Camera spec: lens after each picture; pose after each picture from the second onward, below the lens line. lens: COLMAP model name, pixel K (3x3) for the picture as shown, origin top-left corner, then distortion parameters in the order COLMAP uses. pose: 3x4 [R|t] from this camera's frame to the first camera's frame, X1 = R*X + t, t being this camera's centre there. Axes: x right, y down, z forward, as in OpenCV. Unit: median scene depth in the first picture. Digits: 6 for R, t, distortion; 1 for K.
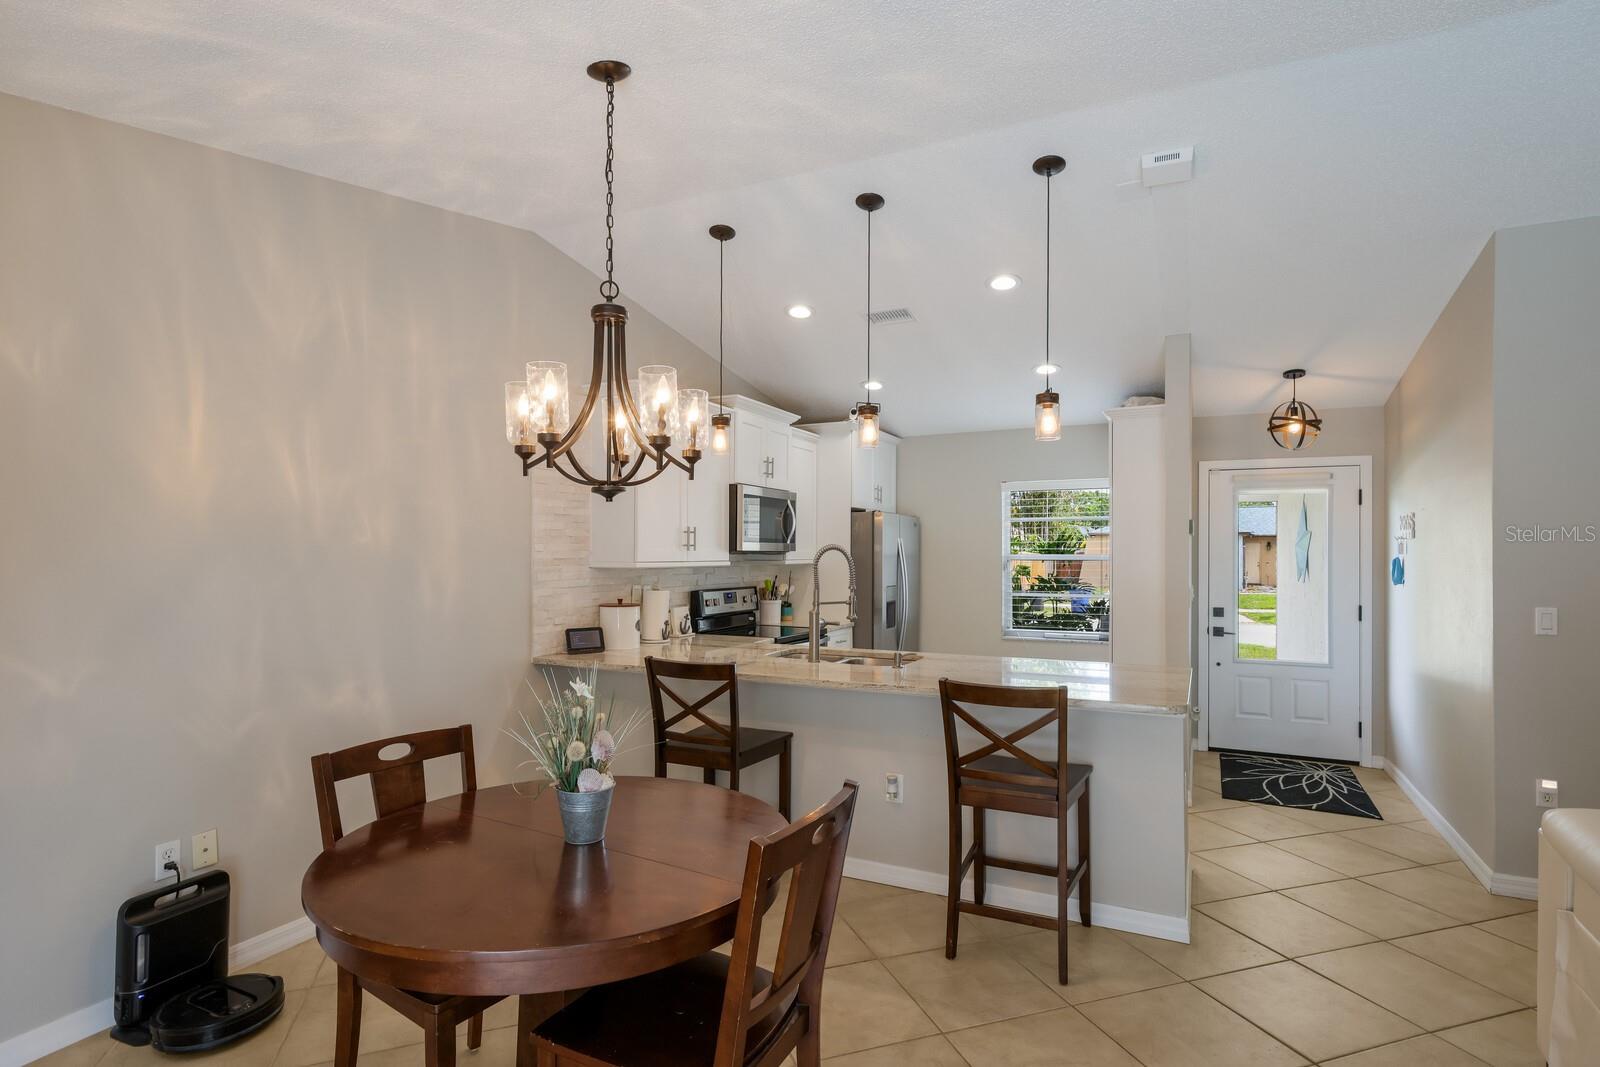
lens RADIAL K [[807.2, 0, 801.8], [0, 807.2, 544.2], [0, 0, 1]] dist [0.001006, 0.000447]
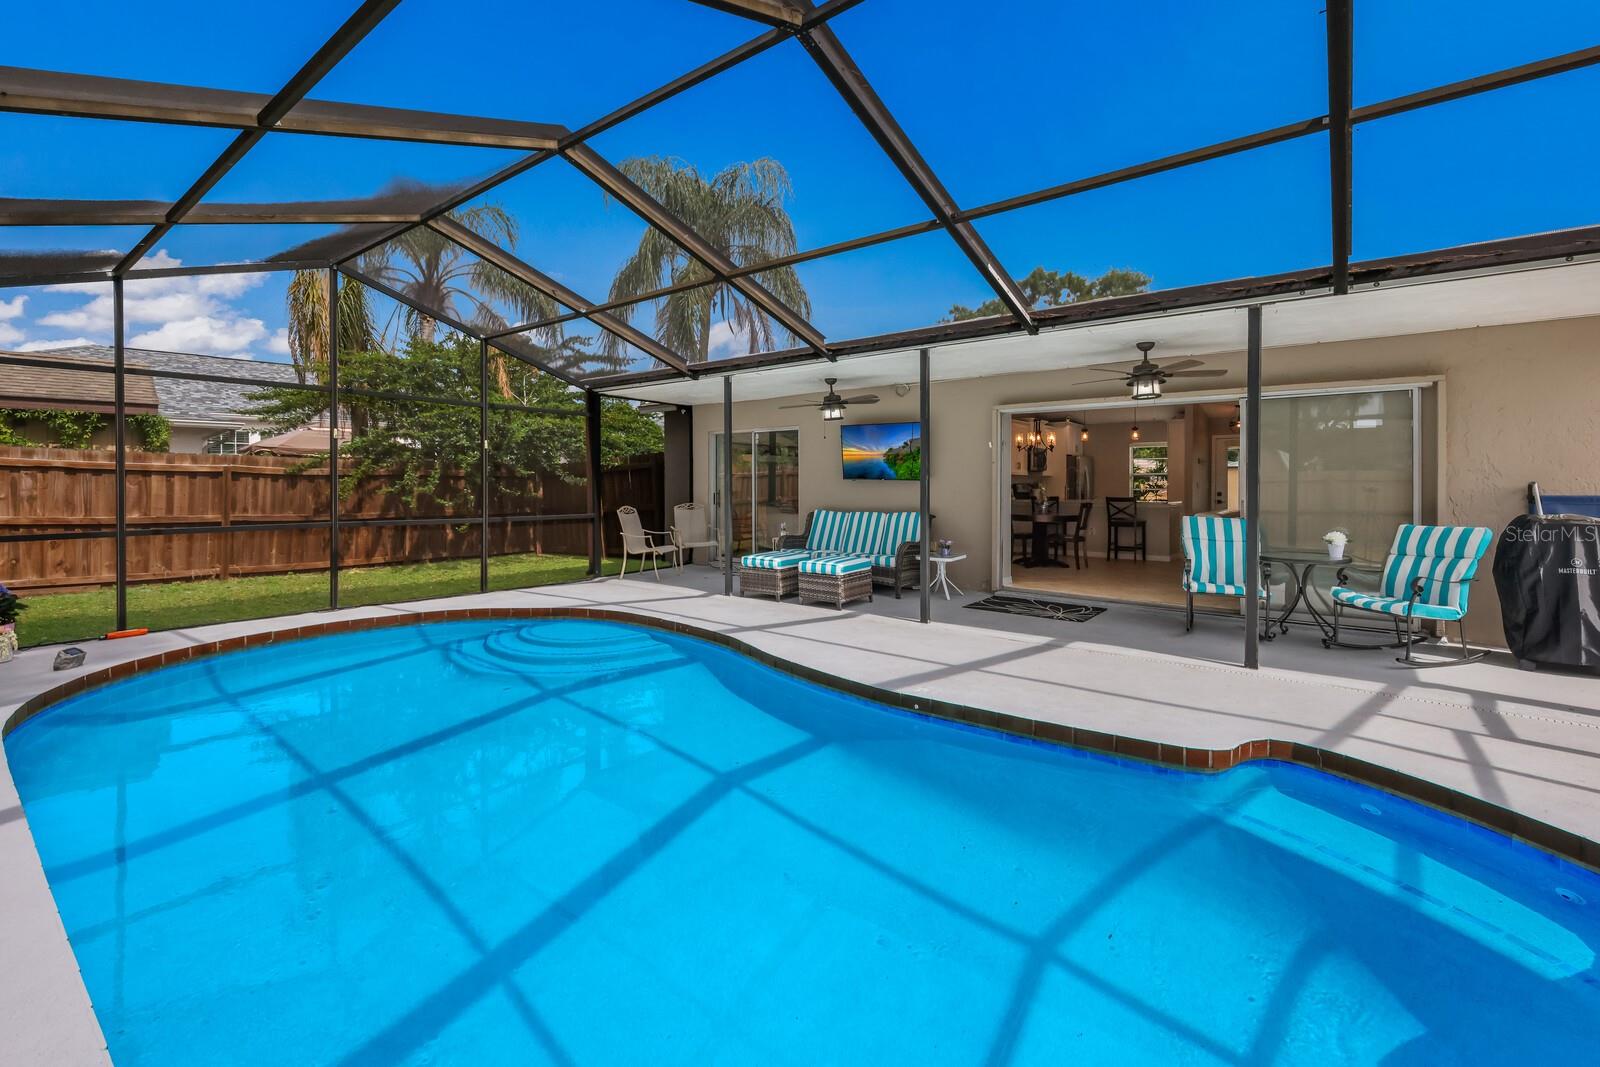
lens RADIAL K [[715.5, 0, 800.2], [0, 715.5, 490.9], [0, 0, 1]] dist [-0.000306, -0.000241]
pose [[0.976155, 0.002259, -0.217062, -0.329552], [0.001447, 0.999856, 0.016913, 0.038644], [0.217069, -0.016824, 0.976011, -1.715548]]
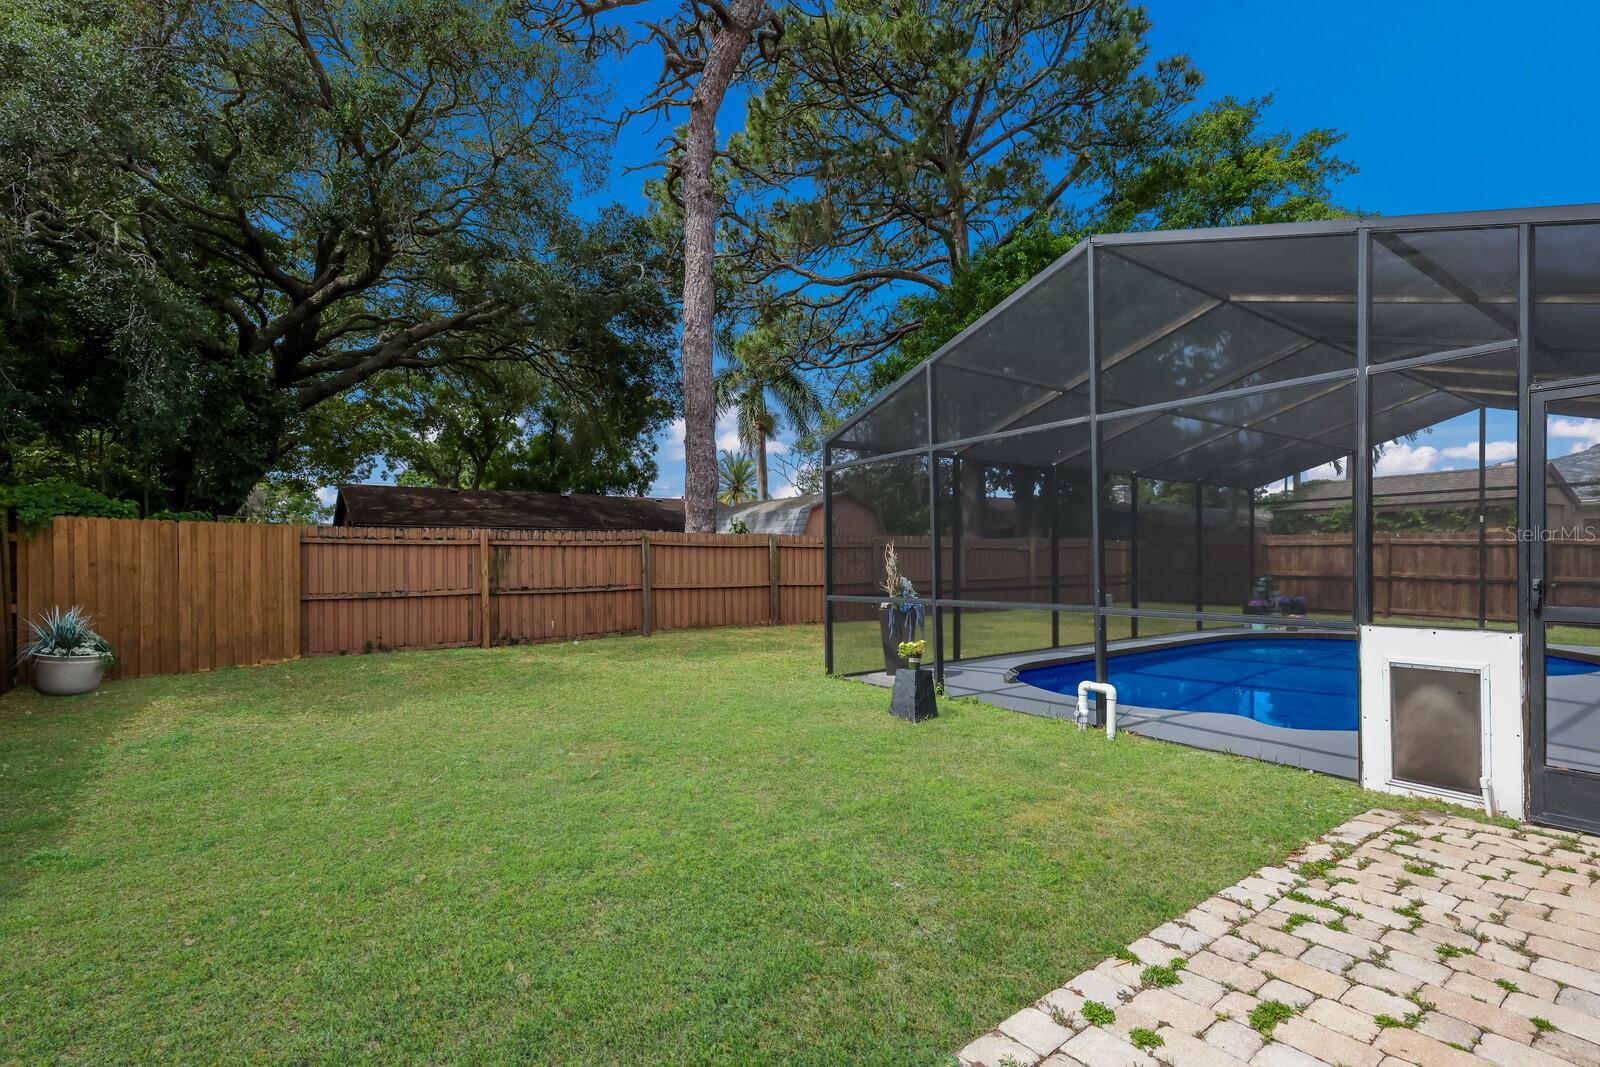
lens RADIAL K [[721.8, 0, 771.6], [0, 721.8, 561.6], [0, 0, 1]] dist [0.002590, 0.000489]
pose [[-0.494490, 0.002624, -0.869179, 1.369194], [0.009194, 0.999955, -0.002212, 0.059129], [0.869134, -0.009084, -0.494492, -1.284251]]
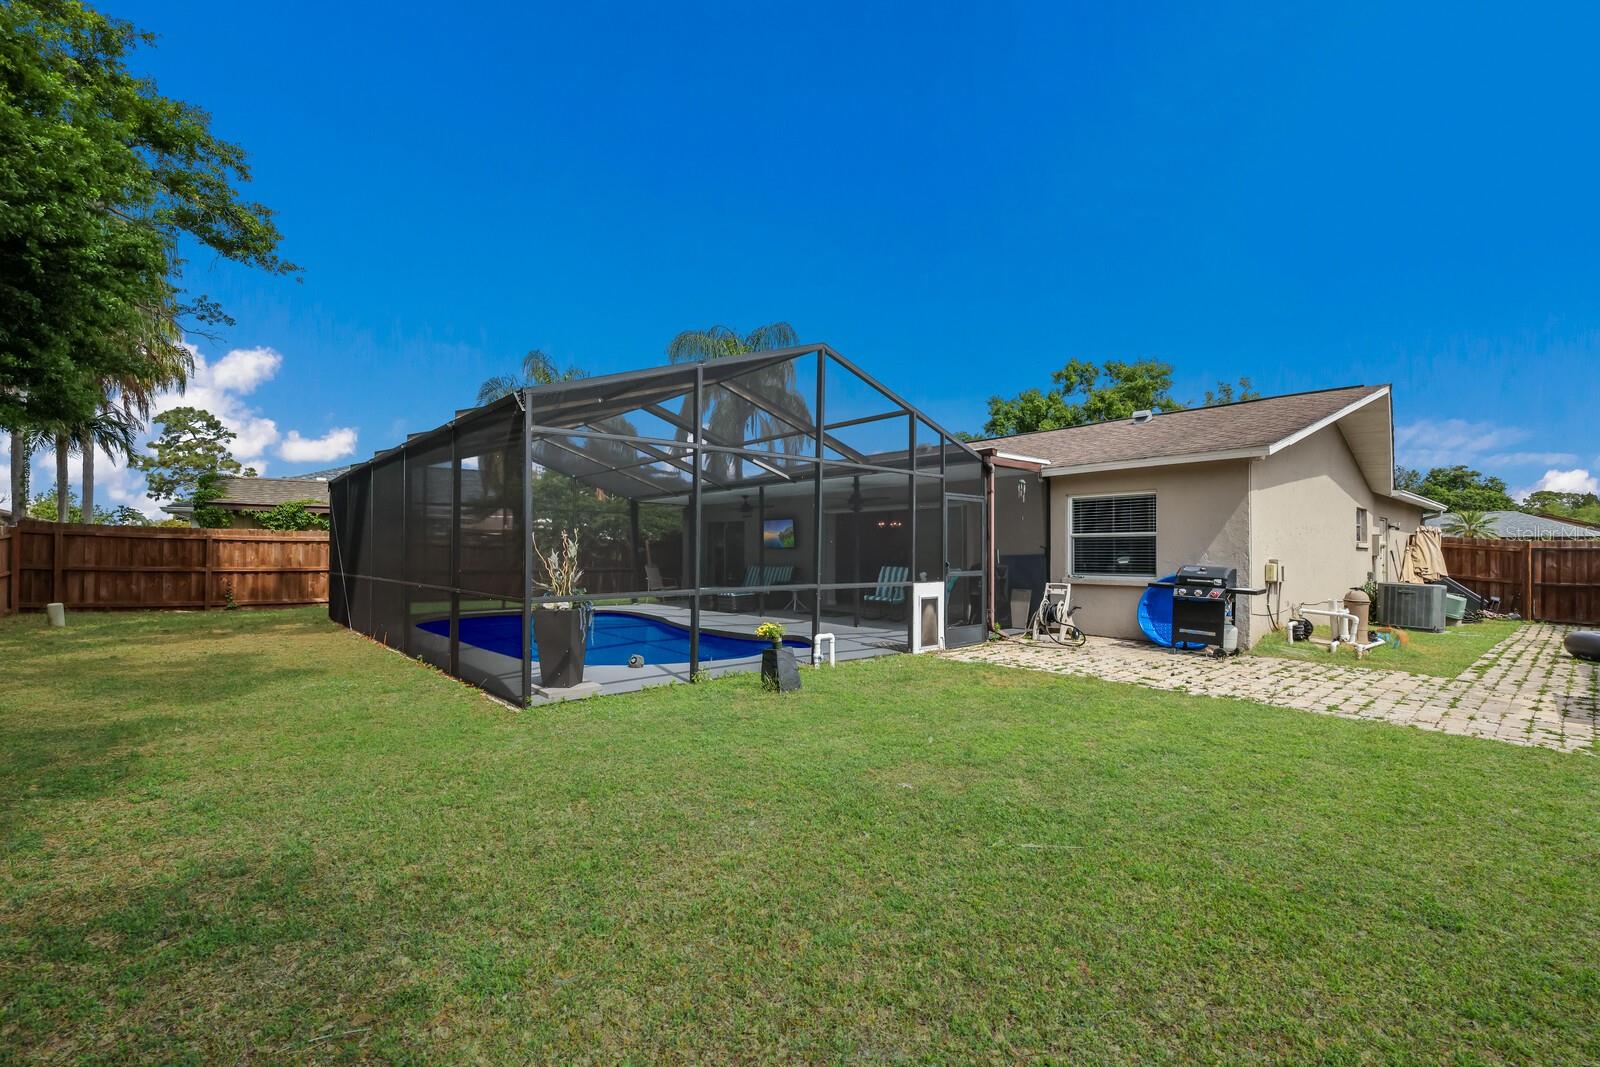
lens RADIAL K [[691.7, 0, 801.9], [0, 691.7, 525.2], [0, 0, 1]] dist [0.002077, 0.000193]
pose [[0.925623, -0.015142, -0.378143, 0.780000], [0.001356, 0.999326, -0.036697, 0.048847], [0.378444, 0.033455, 0.925019, -2.820684]]
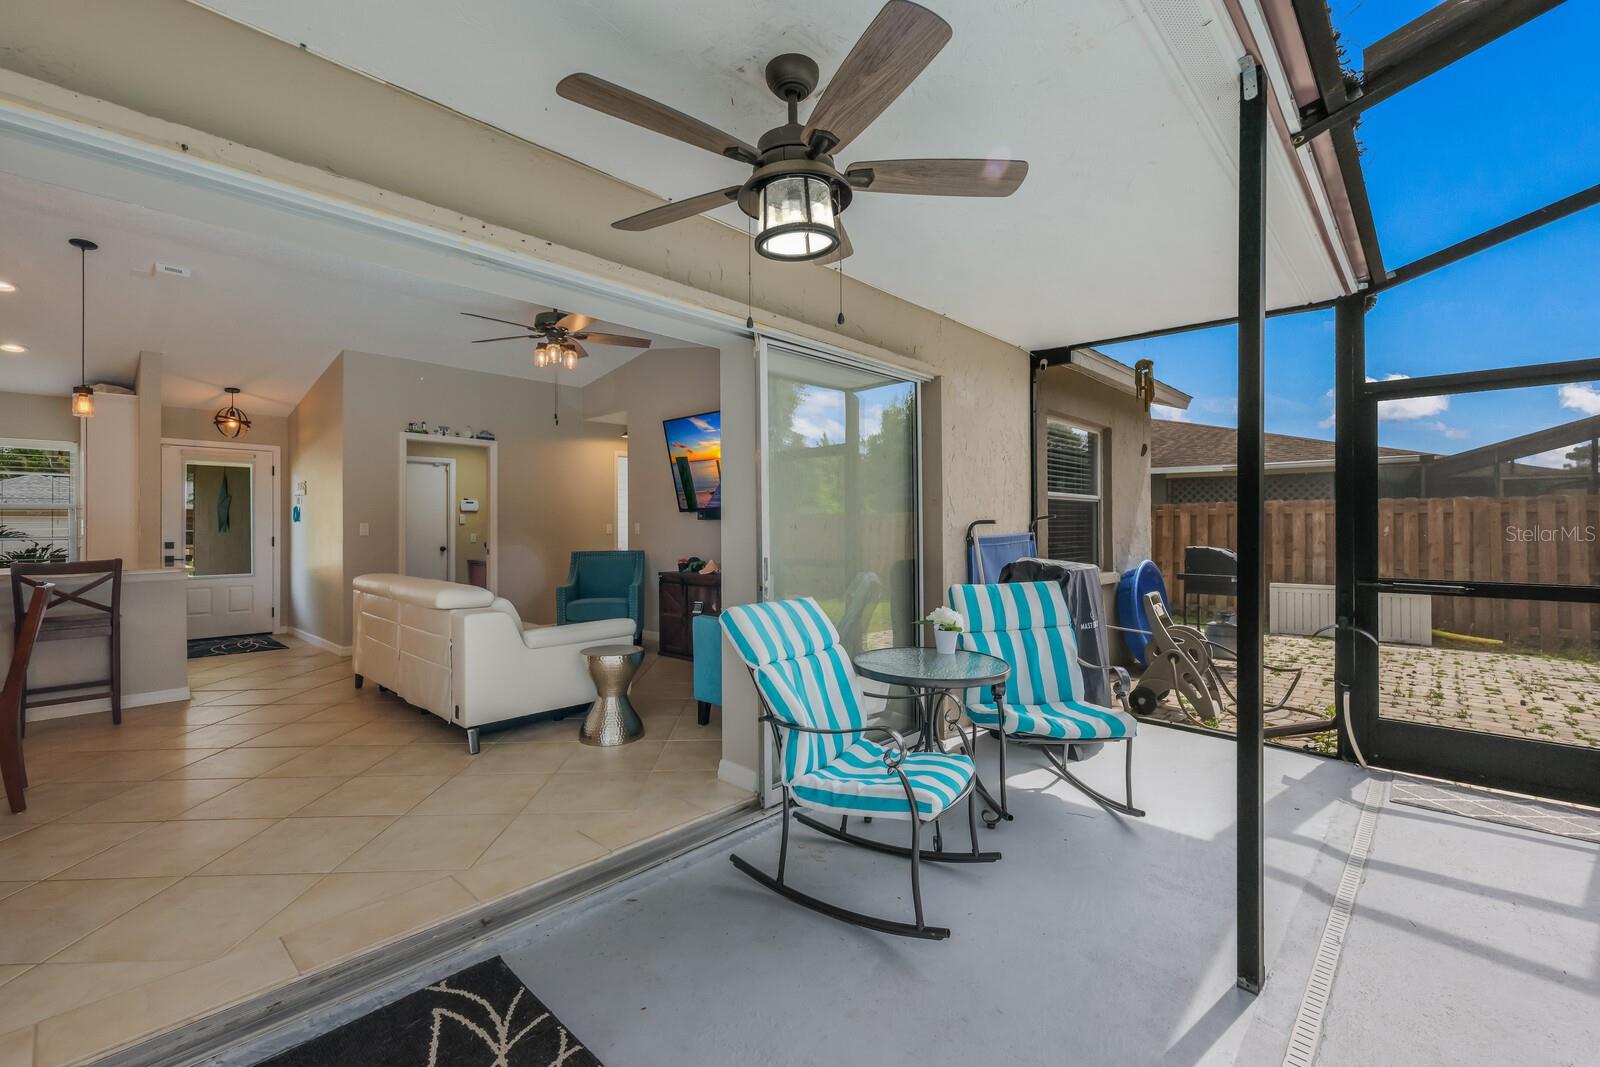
lens RADIAL K [[691.7, 0, 801.9], [0, 691.7, 525.2], [0, 0, 1]] dist [0.002077, 0.000193]
pose [[0.290480, -0.002046, 0.956879, -0.369236], [-0.002430, 0.999993, 0.002876, 0.048746], [-0.956878, -0.003160, 0.290473, -0.470562]]
